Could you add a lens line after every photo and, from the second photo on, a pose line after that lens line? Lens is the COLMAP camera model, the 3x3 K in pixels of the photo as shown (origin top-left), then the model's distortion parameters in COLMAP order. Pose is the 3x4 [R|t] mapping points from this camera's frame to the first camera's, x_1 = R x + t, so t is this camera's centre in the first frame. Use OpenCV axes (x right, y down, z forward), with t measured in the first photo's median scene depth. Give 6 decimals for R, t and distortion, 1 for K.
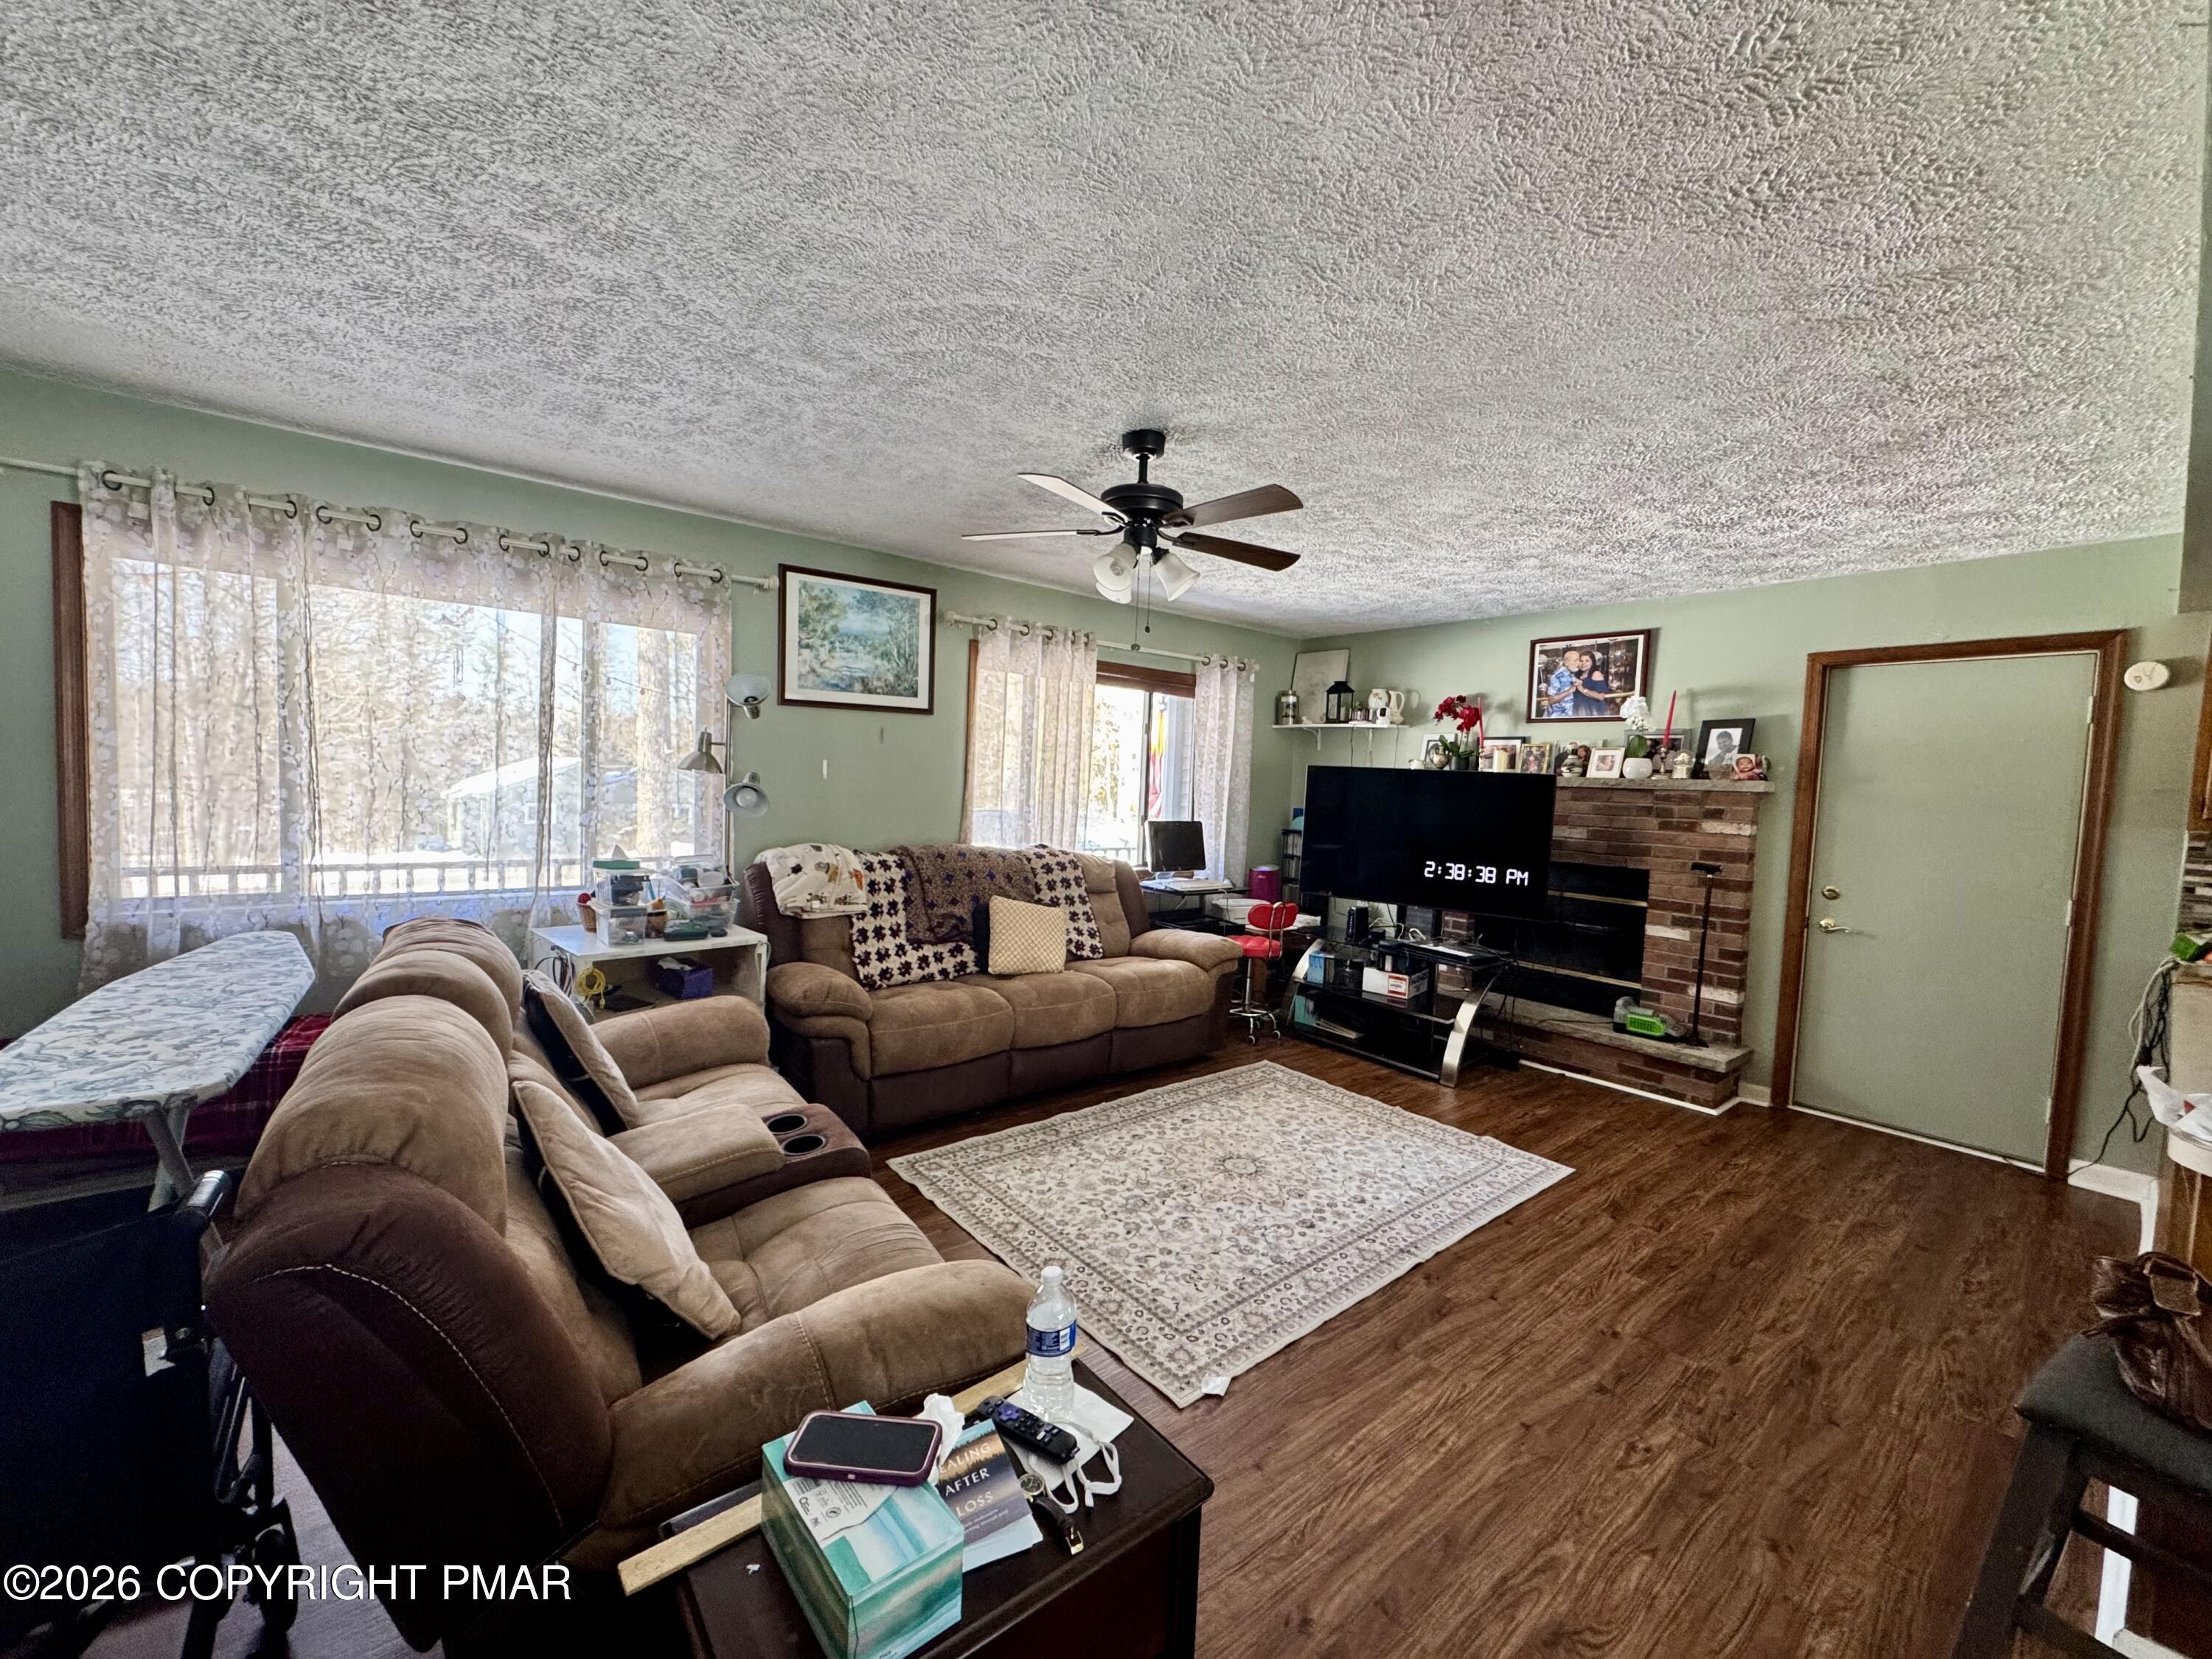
lens RADIAL K [[880.1, 0, 1102.4], [0, 880.1, 828.4], [0, 0, 1]] dist [-0.000287, 0.000184]
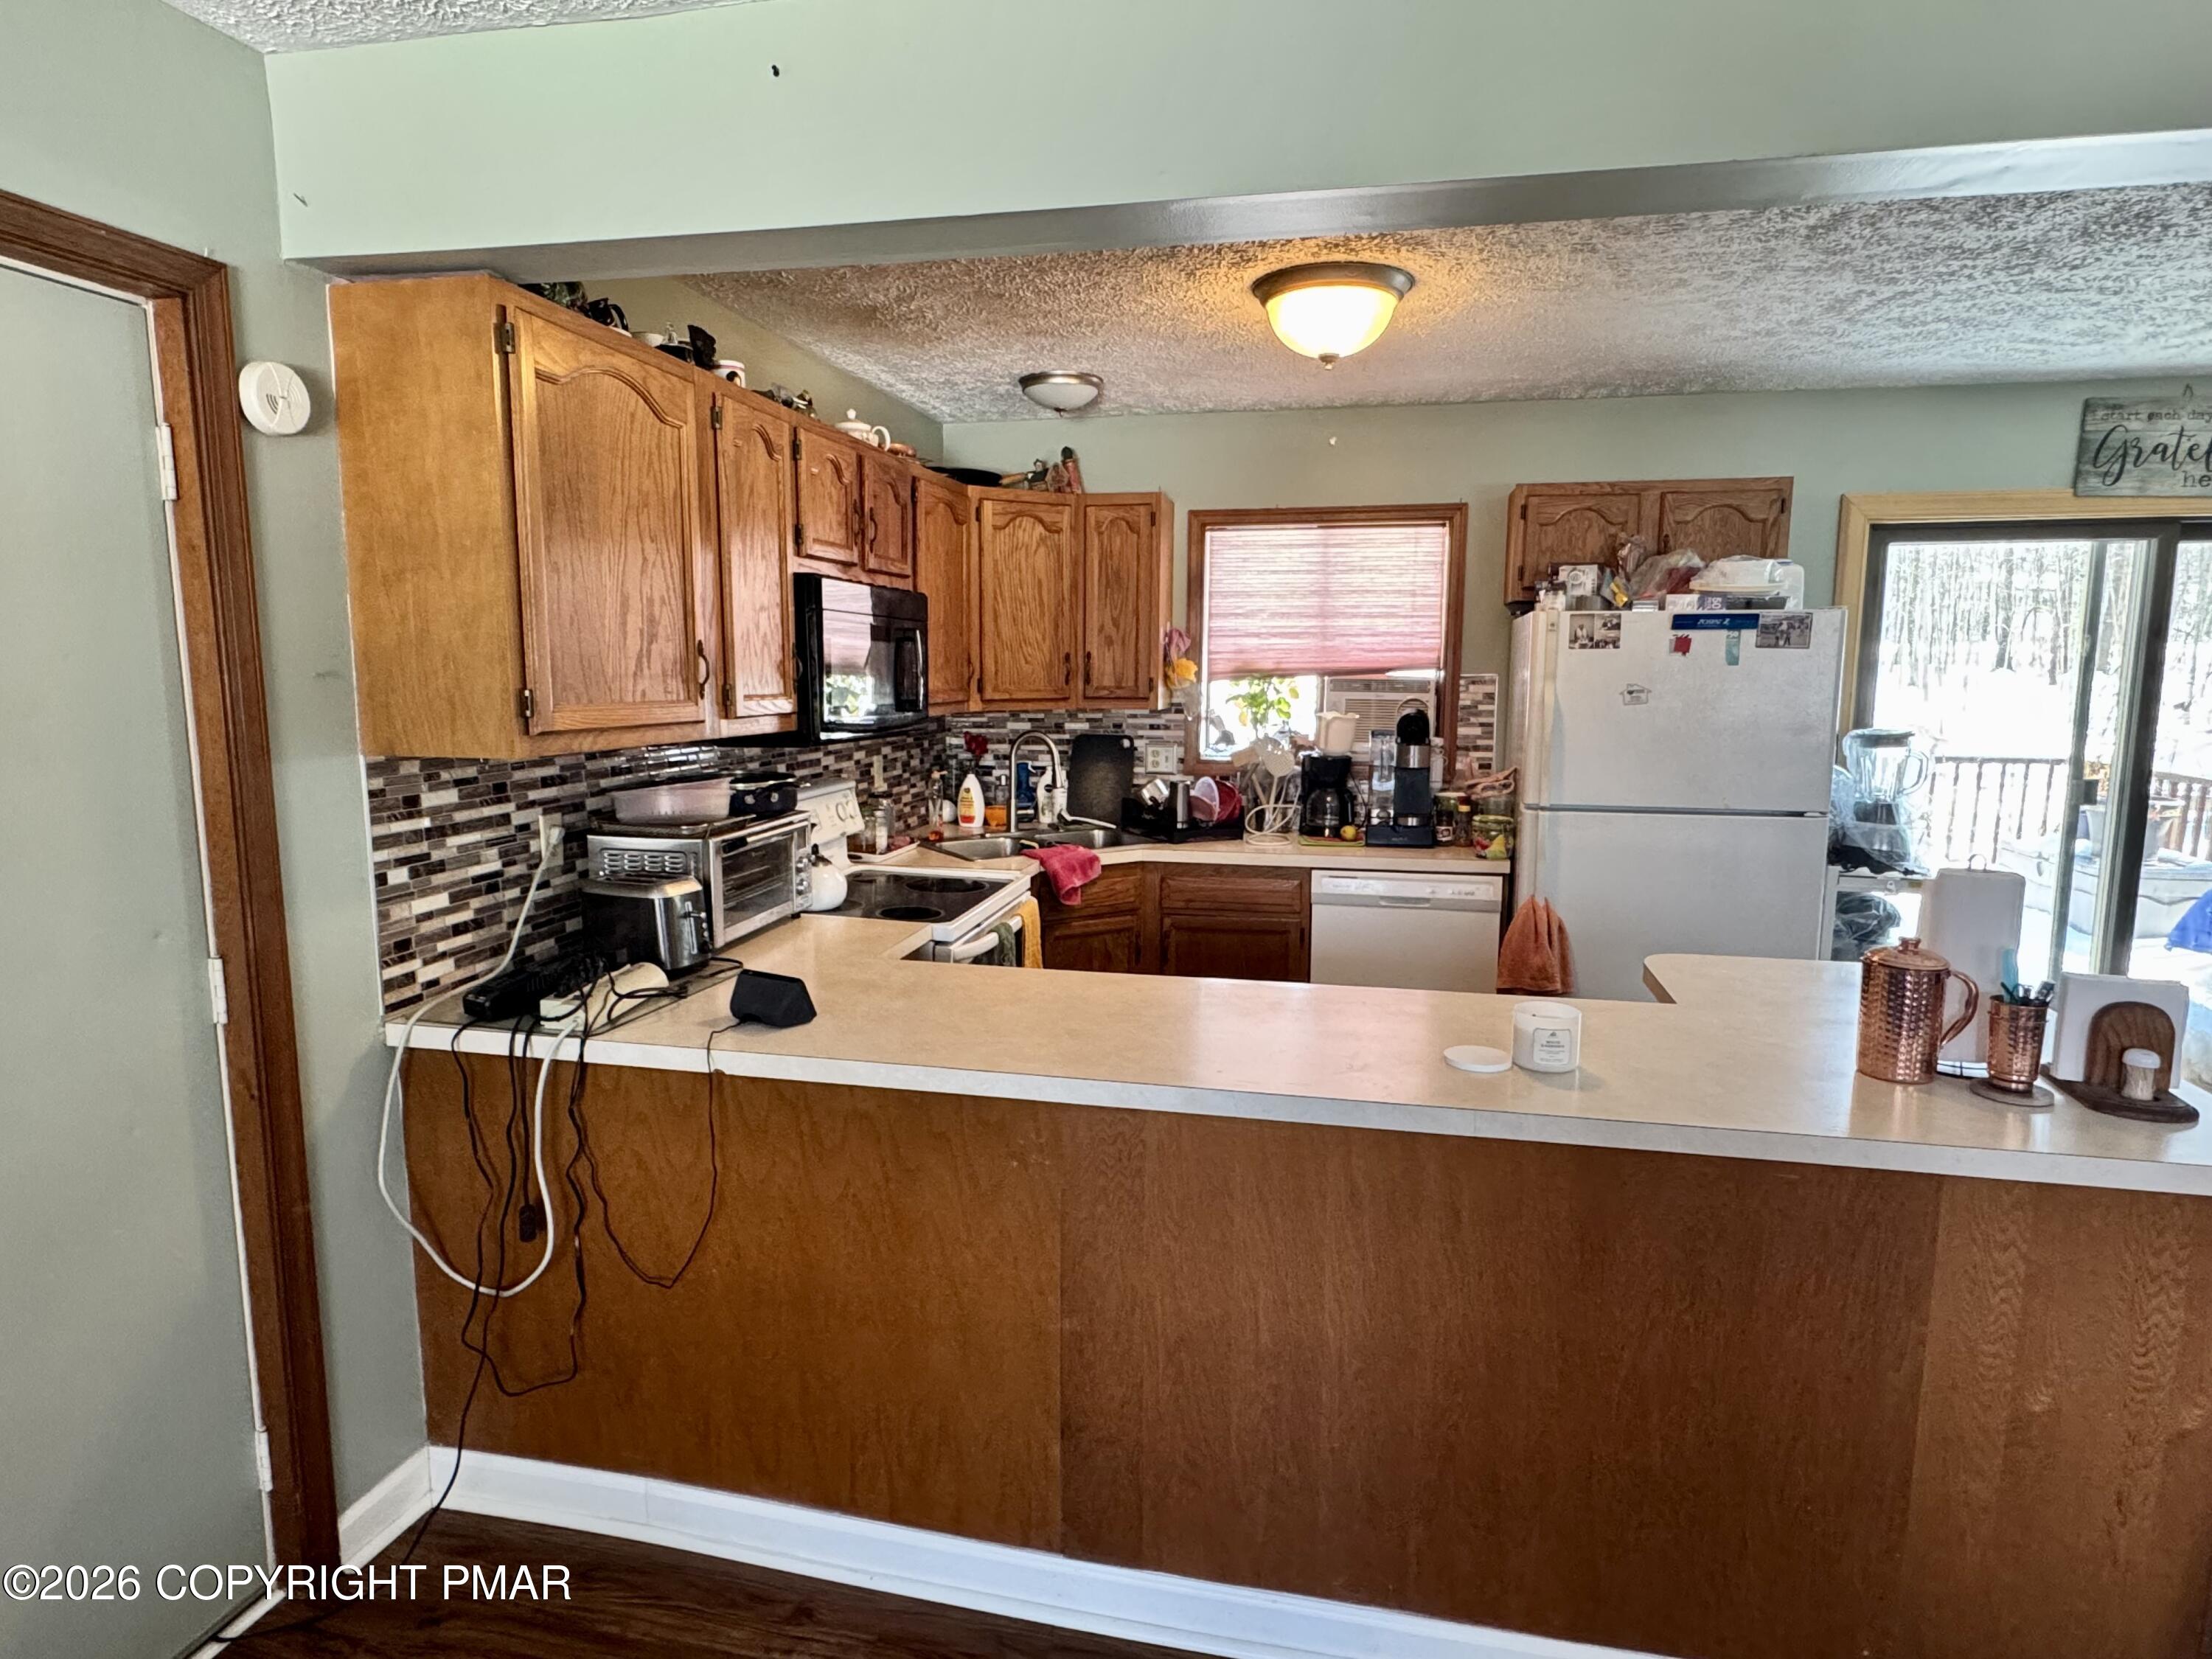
lens RADIAL K [[1258.6, 0, 1092.7], [0, 1258.6, 830.4], [0, 0, 1]] dist [-0.001498, 0.004022]
pose [[-0.617467, -0.145512, 0.773021, 0.490493], [0.018646, 0.979757, 0.199321, -0.090432], [-0.786376, 0.137488, -0.602254, 1.161965]]
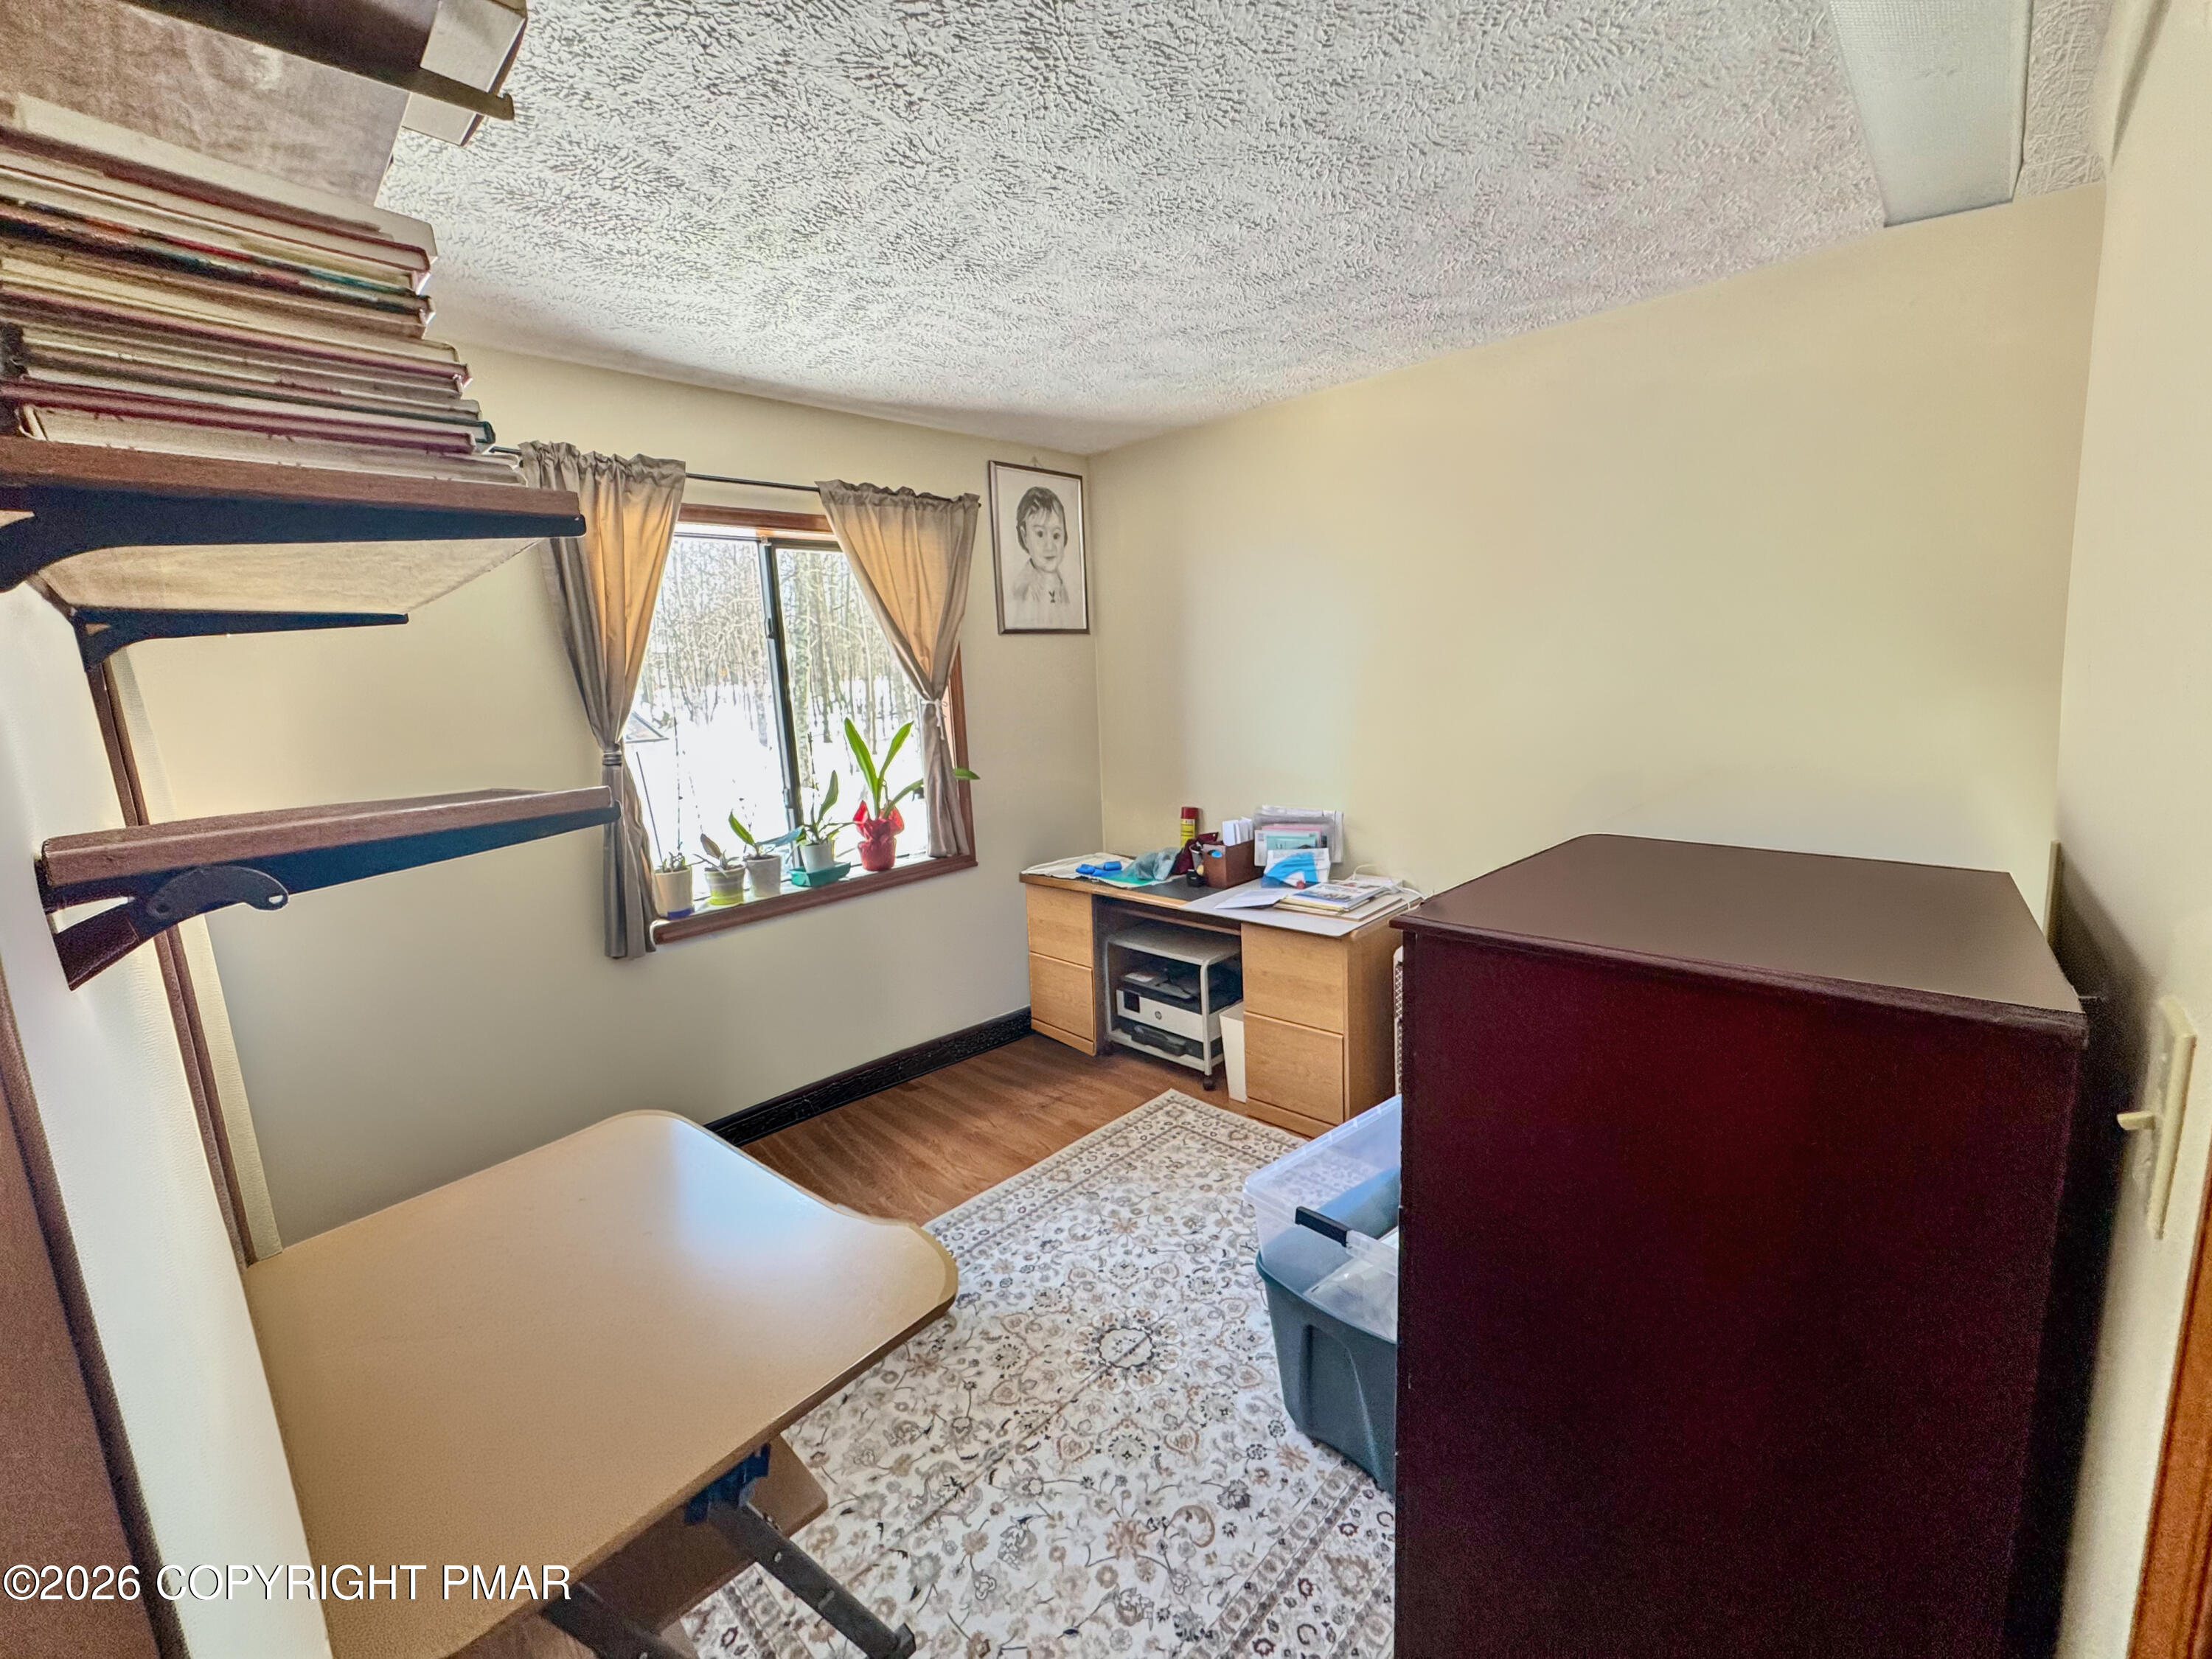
lens RADIAL K [[880.1, 0, 1103.3], [0, 880.1, 826.9], [0, 0, 1]] dist [-0.000287, 0.000184]
pose [[0.991339, -0.099893, 0.085260, 0.134951], [0.089282, 0.988714, 0.120305, -0.058438], [-0.096315, -0.111651, 0.989069, 0.468951]]
